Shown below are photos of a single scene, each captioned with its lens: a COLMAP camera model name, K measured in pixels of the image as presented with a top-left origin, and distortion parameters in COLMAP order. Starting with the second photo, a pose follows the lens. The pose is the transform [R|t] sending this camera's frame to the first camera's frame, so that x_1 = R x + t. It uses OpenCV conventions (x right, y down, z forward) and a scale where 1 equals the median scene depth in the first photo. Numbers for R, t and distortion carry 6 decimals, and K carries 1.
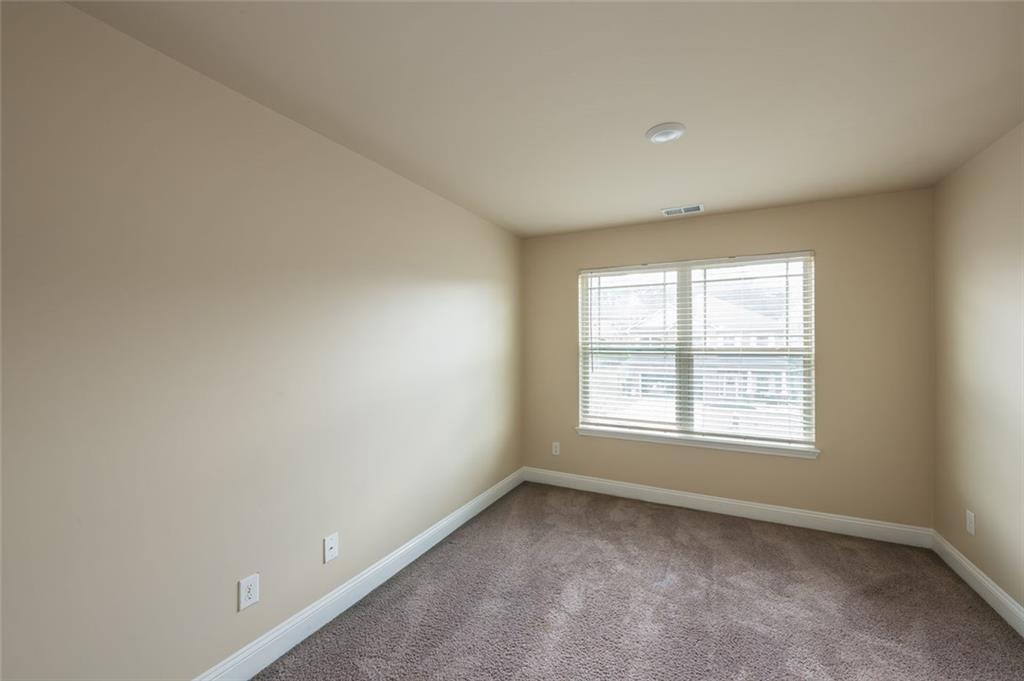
lens RADIAL K [[392.4, 0, 509.3], [0, 392.4, 346.2], [0, 0, 1]] dist [0.002044, 0.000309]
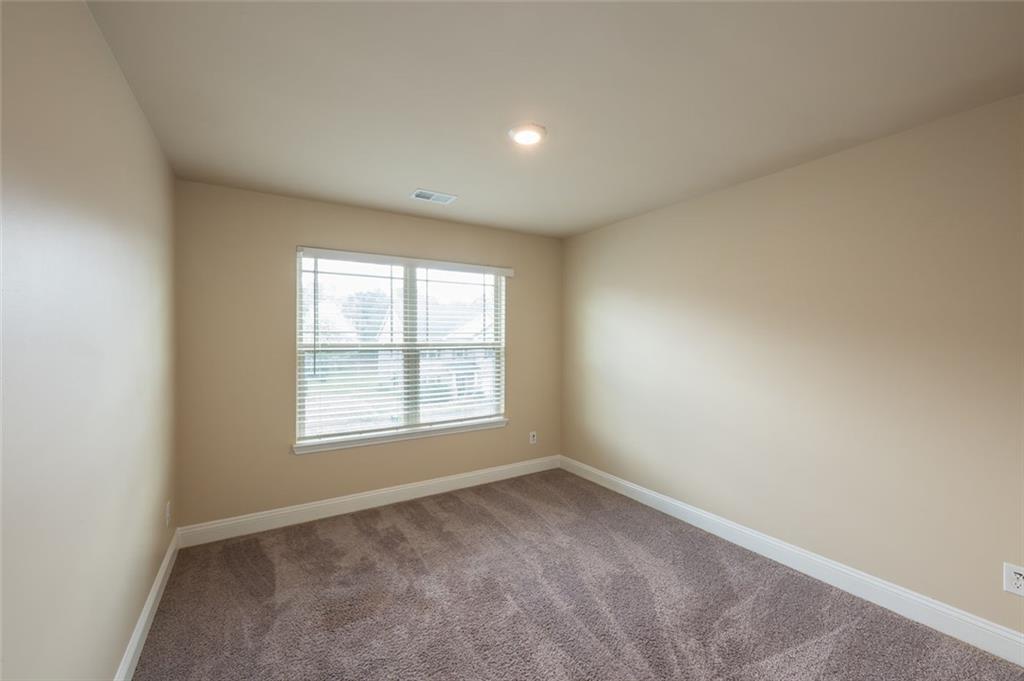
lens RADIAL K [[421.2, 0, 537.0], [0, 421.2, 353.1], [0, 0, 1]] dist [0.017012, 0.000138]
pose [[0.507575, -0.027368, 0.861173, -0.335958], [0.006080, 0.999584, 0.028183, 0.000049], [-0.861586, -0.009069, 0.507531, 0.161696]]
